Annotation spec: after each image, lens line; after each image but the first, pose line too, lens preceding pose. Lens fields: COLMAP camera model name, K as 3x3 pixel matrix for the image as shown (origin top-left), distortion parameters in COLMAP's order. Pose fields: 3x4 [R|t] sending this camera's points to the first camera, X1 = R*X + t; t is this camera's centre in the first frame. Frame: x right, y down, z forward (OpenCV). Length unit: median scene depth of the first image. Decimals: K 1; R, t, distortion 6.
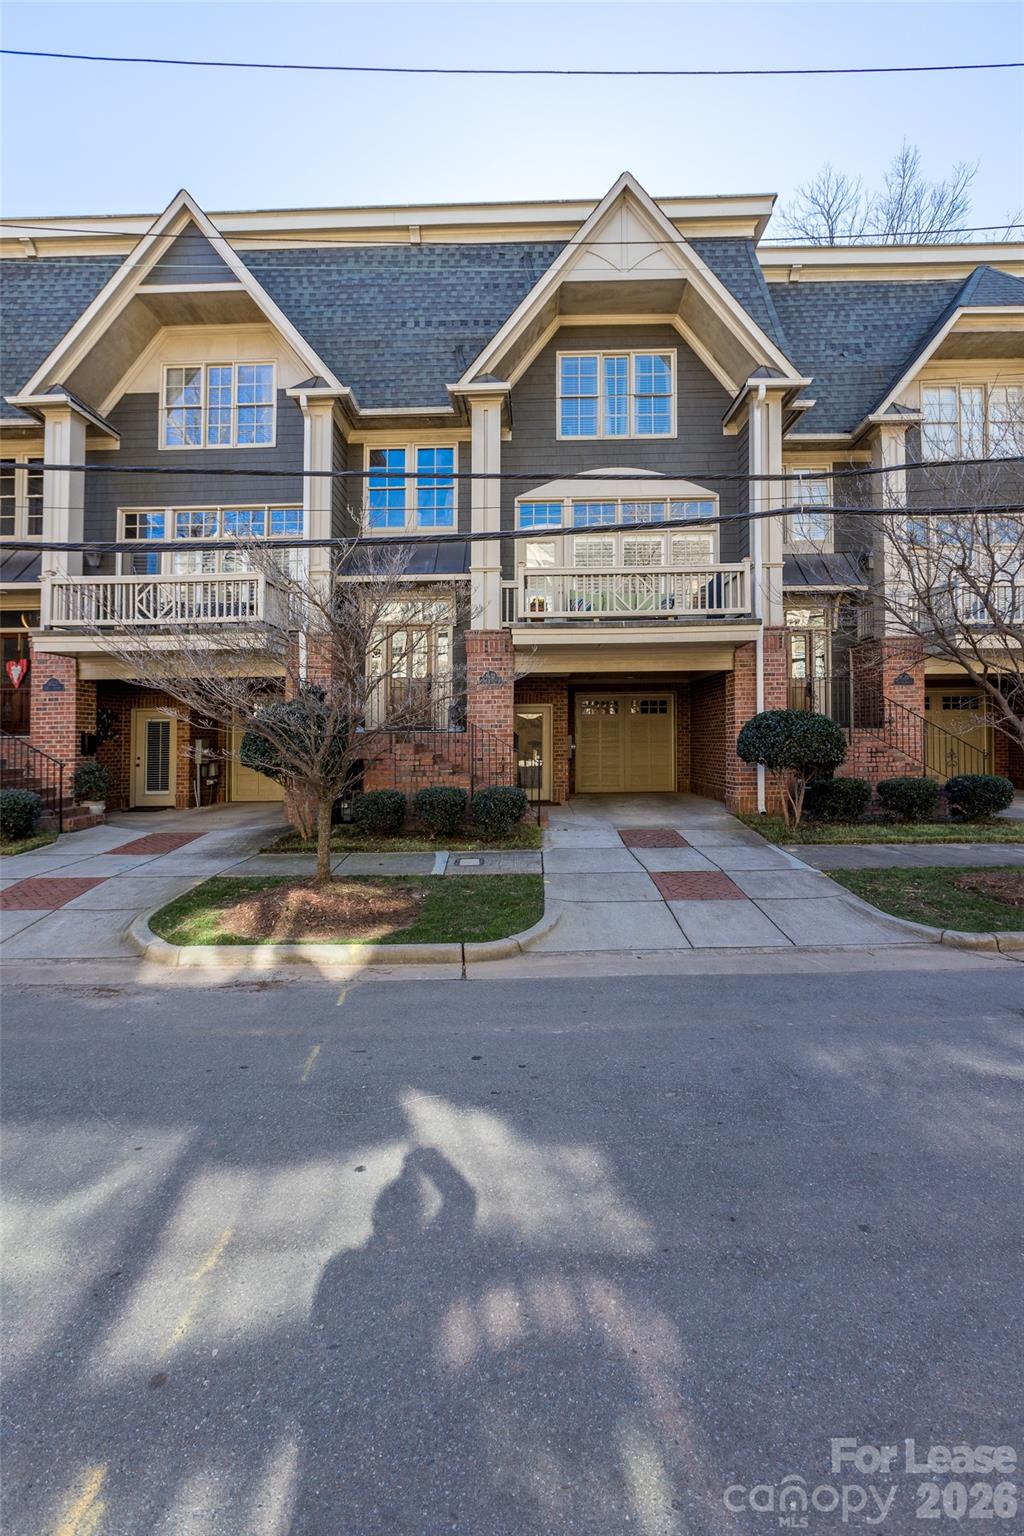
lens RADIAL K [[693.5, 0, 518.9], [0, 693.5, 730.2], [0, 0, 1]] dist [-0.002731, -0.000040]
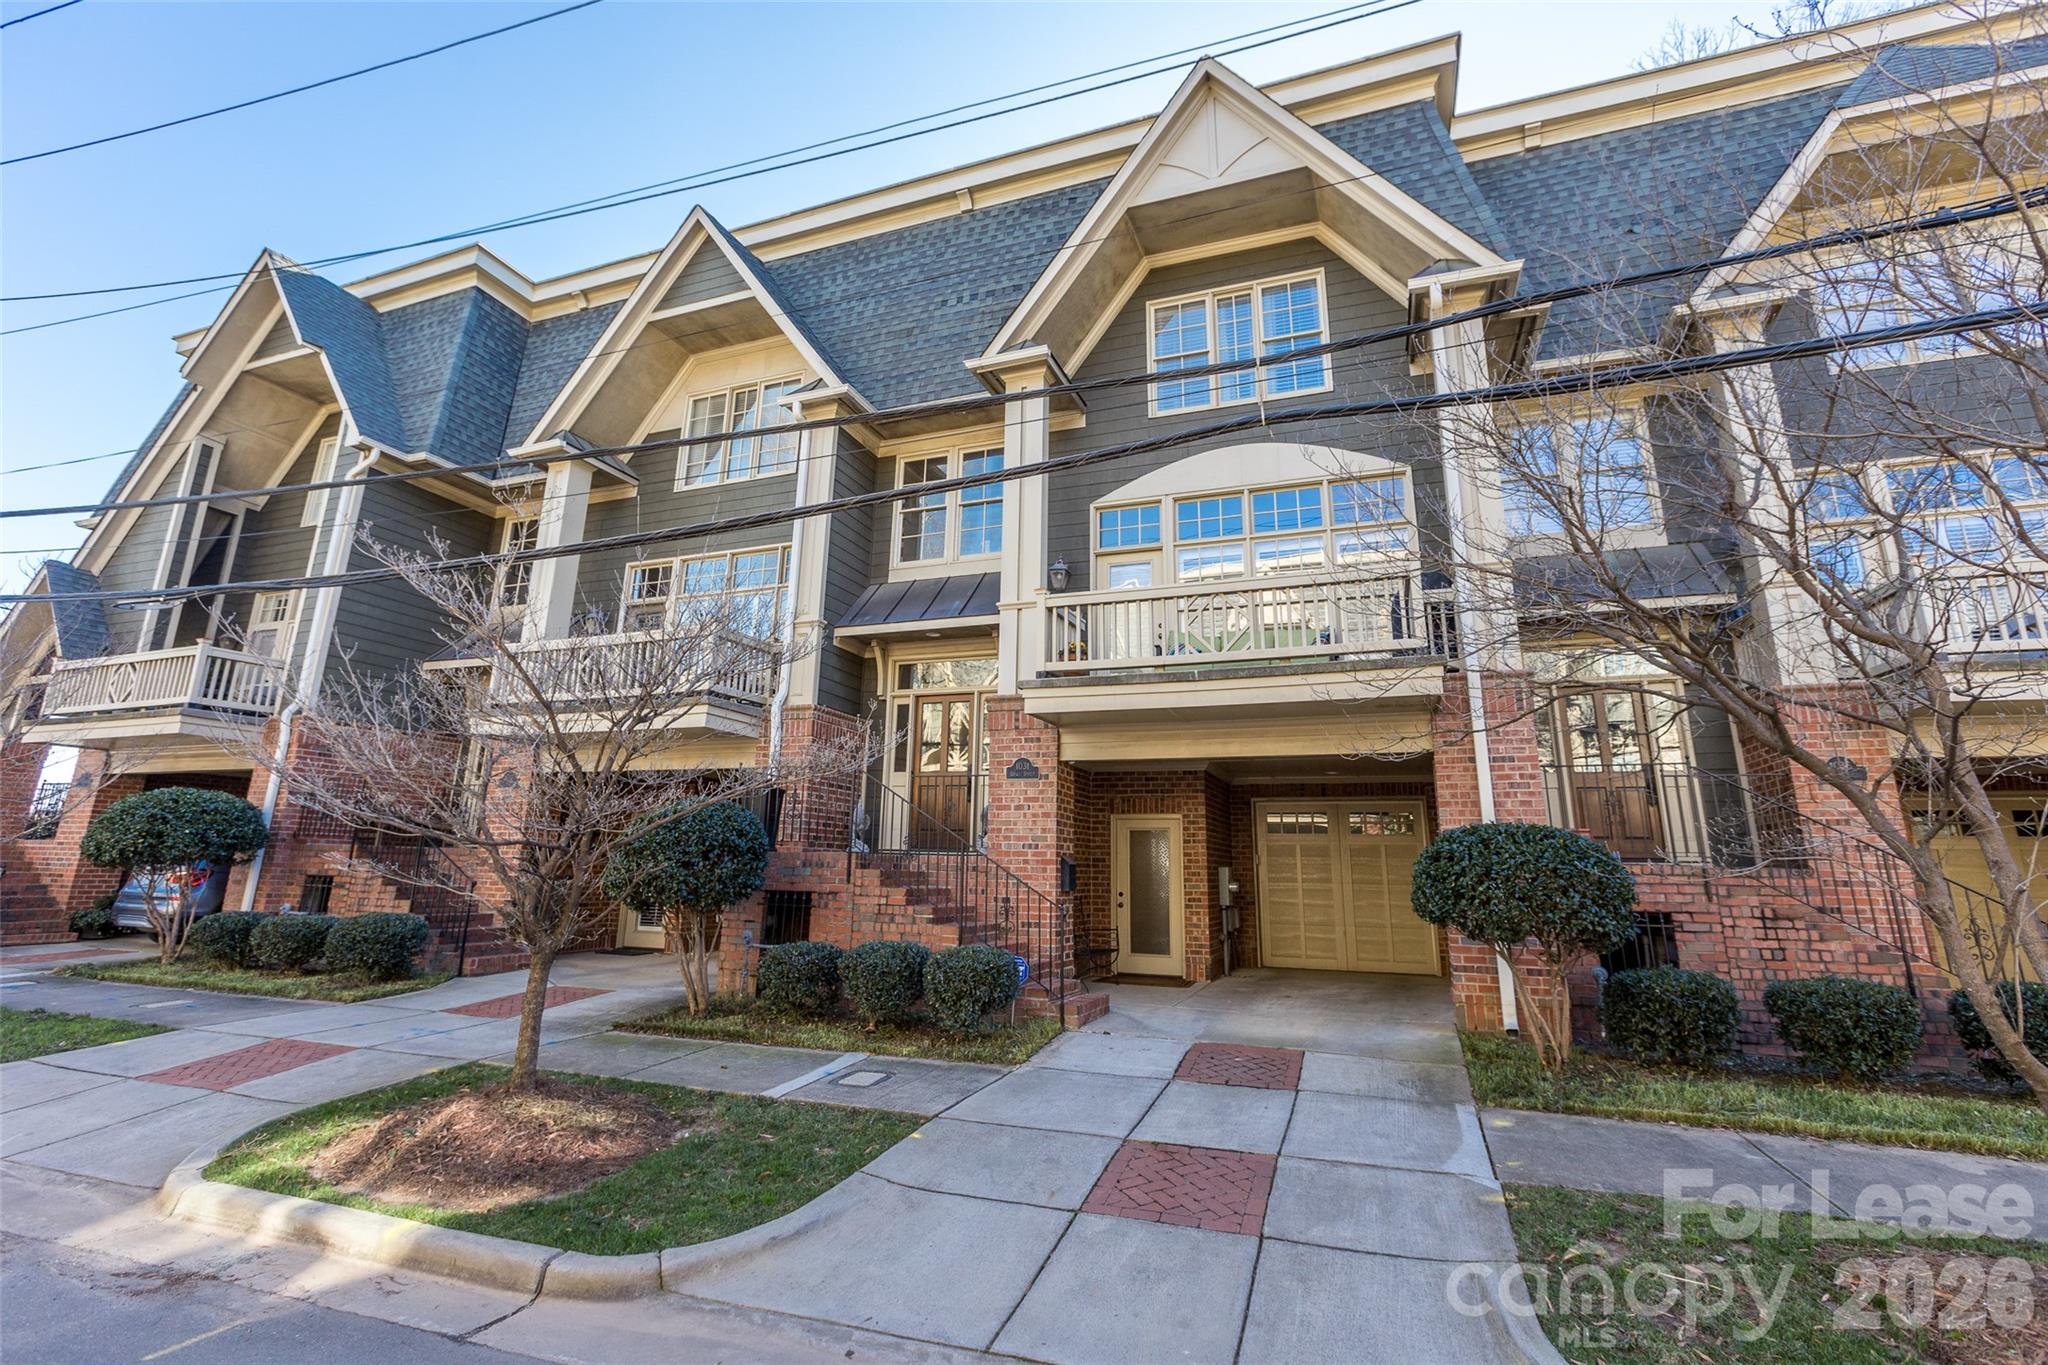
lens RADIAL K [[937.8, 0, 1016.1], [0, 937.8, 626.6], [0, 0, 1]] dist [-0.013809, 0.006942]
pose [[0.940727, -0.054796, -0.334708, 0.237786], [-0.028092, 0.970883, -0.237903, 0.003276], [0.337998, 0.233204, 0.911797, 0.171278]]
